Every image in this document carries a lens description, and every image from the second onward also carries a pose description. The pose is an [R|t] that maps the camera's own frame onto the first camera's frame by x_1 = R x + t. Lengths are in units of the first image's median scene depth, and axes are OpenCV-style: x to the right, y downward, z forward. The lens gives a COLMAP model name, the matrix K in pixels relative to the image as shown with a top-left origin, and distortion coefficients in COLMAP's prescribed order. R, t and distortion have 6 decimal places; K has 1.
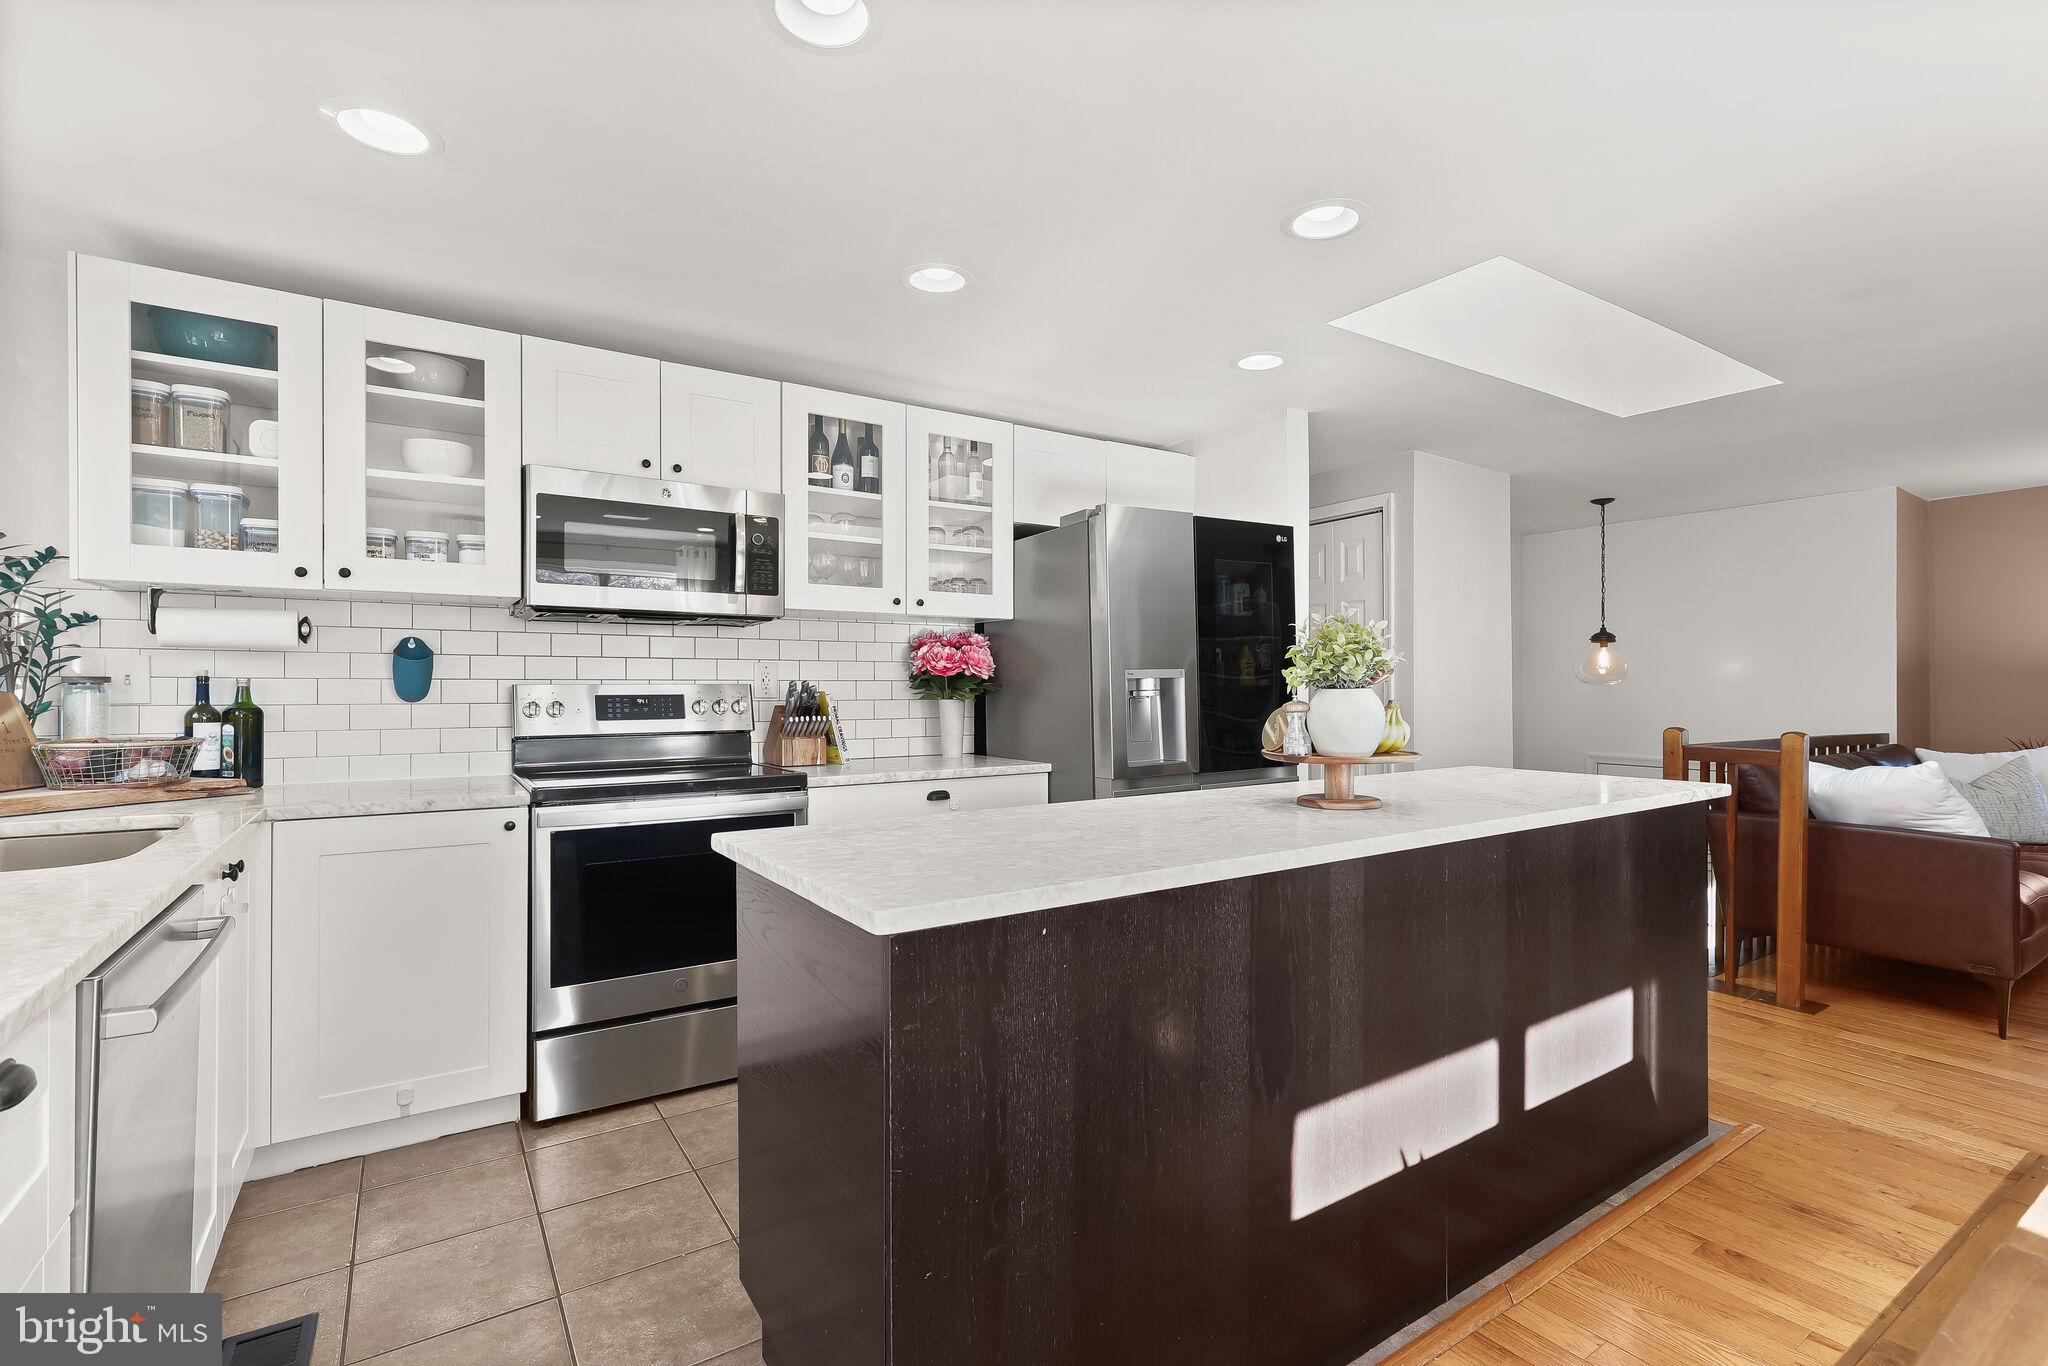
lens RADIAL K [[930.2, 0, 1035.1], [0, 930.2, 684.4], [0, 0, 1]] dist [-0.002214, 0.001239]
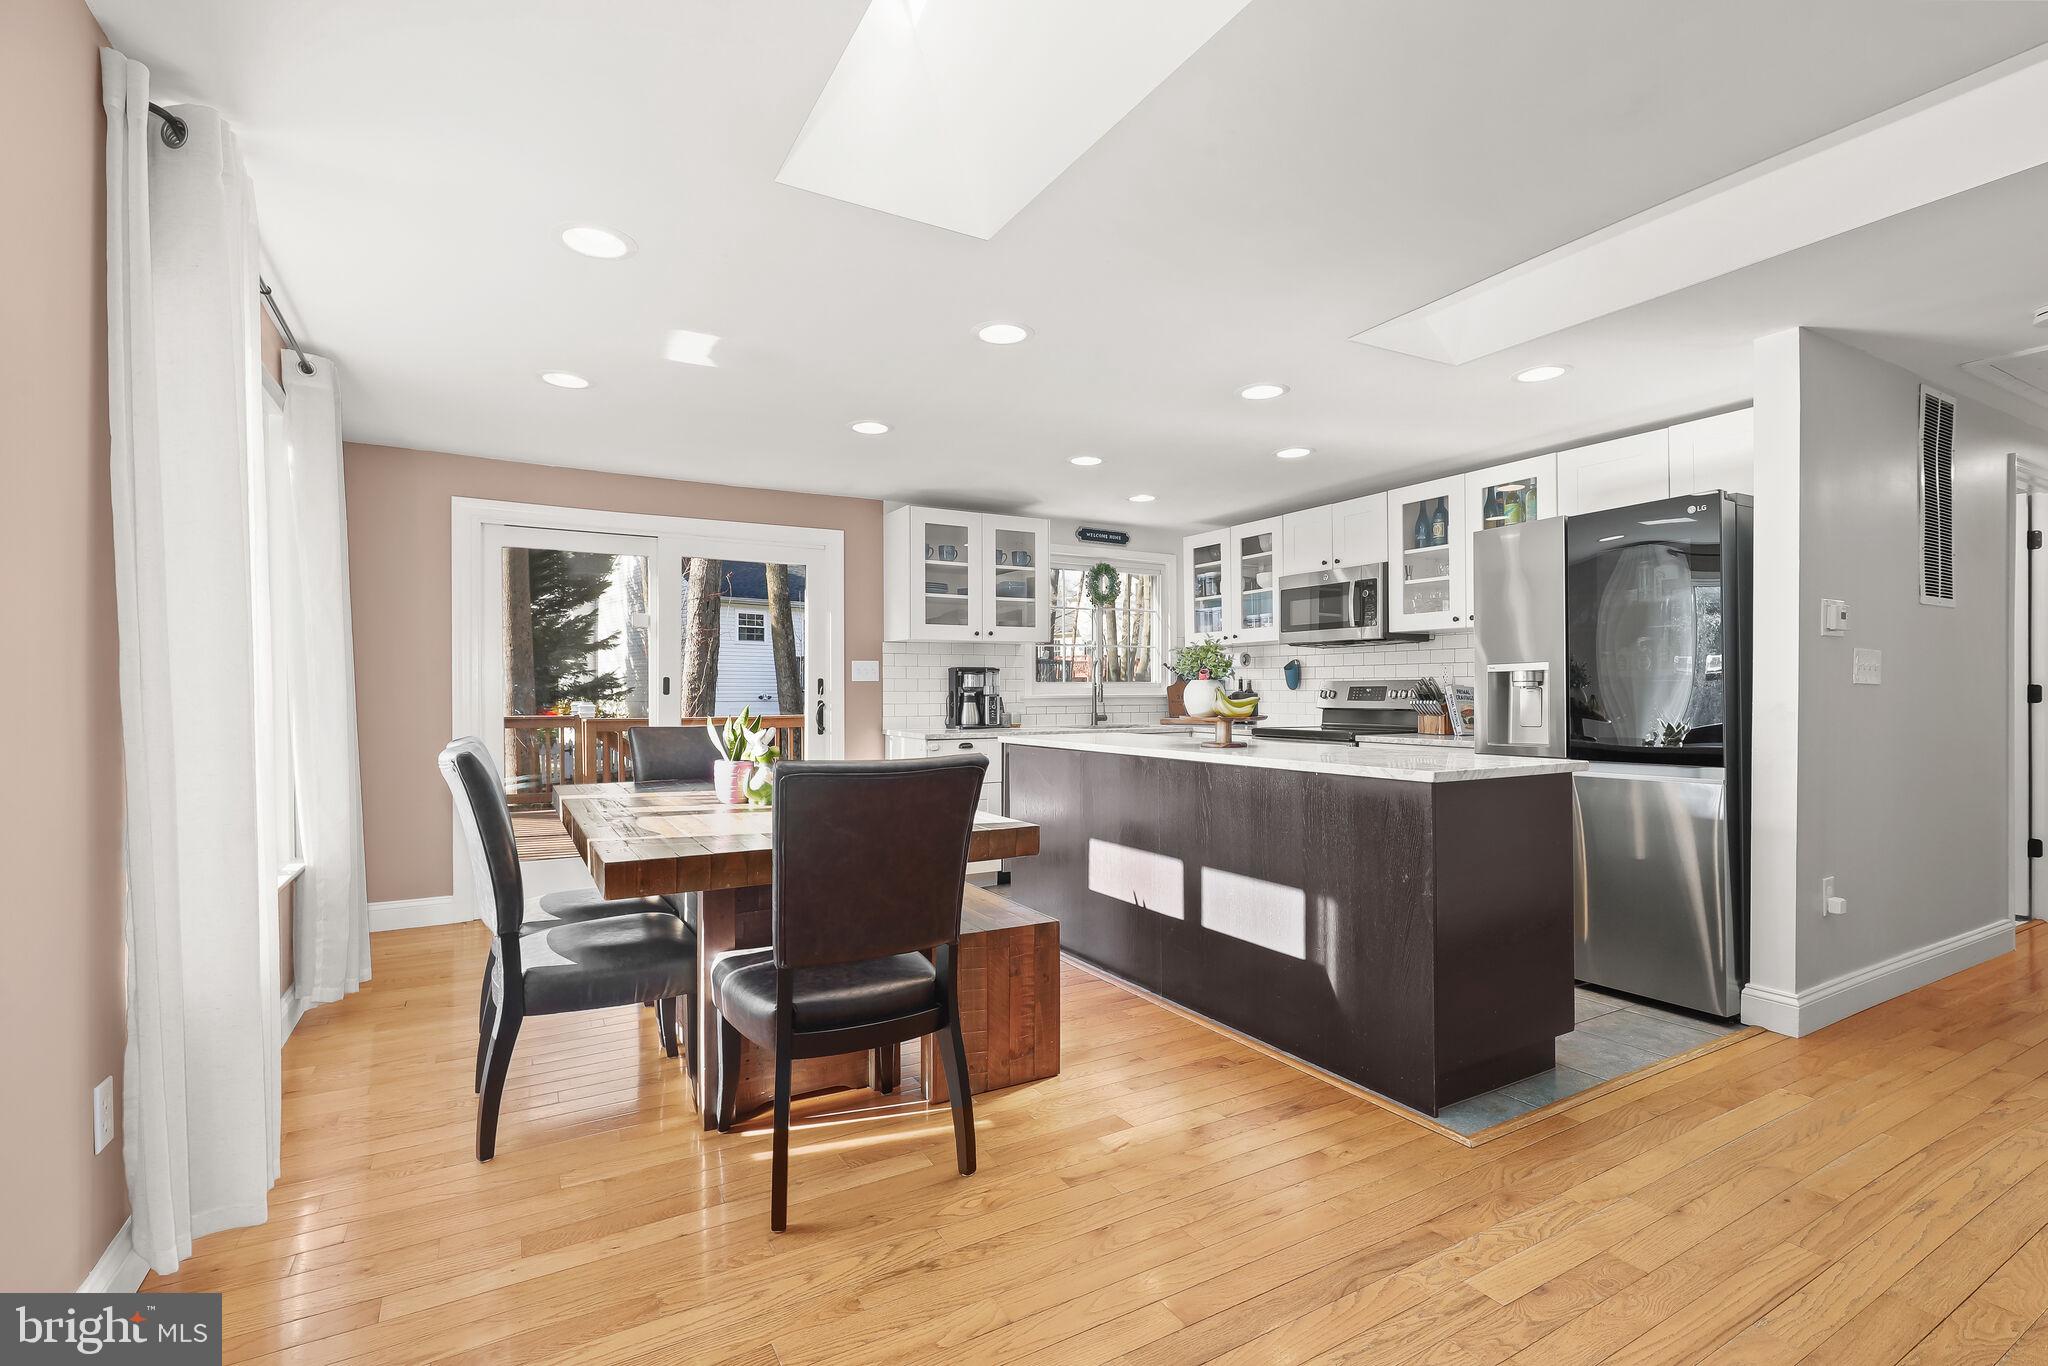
lens RADIAL K [[930.2, 0, 1031.6], [0, 930.2, 690.5], [0, 0, 1]] dist [-0.002214, 0.001239]
pose [[-0.063090, 0.001560, -0.998007, 1.638864], [0.005879, 0.999982, 0.001192, 0.015546], [0.997991, -0.005792, -0.063098, 0.585936]]
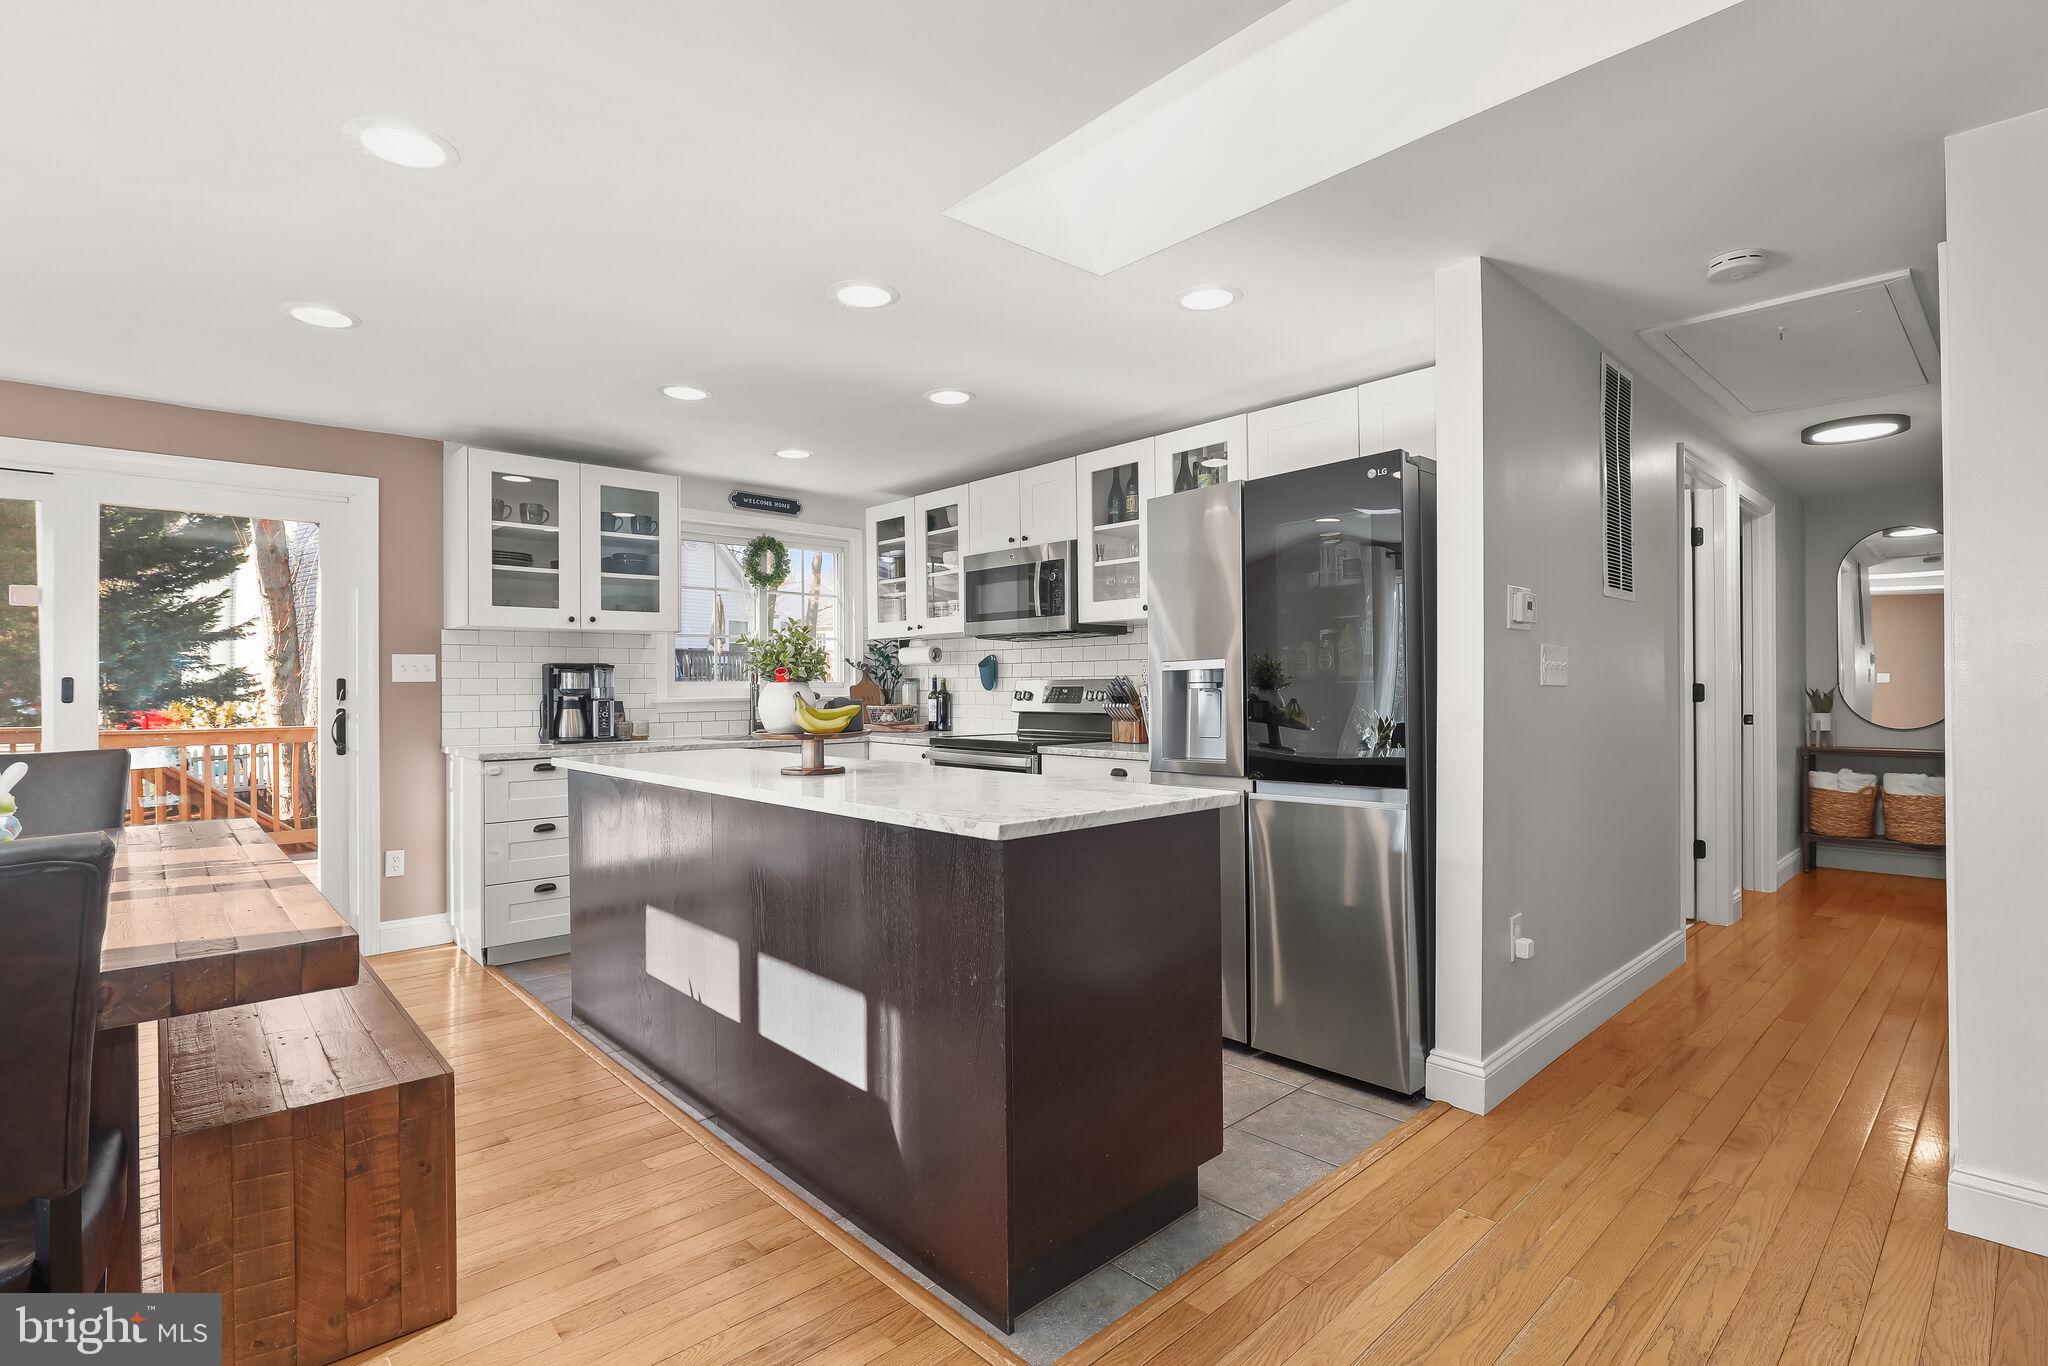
lens RADIAL K [[965.7, 0, 1034.1], [0, 965.7, 681.7], [0, 0, 1]] dist [-0.018478, 0.000386]
pose [[0.167049, -0.002908, -0.985944, 1.323939], [0.008714, 0.999961, -0.001473, 0.006161], [0.985910, -0.008346, 0.167068, 0.843263]]
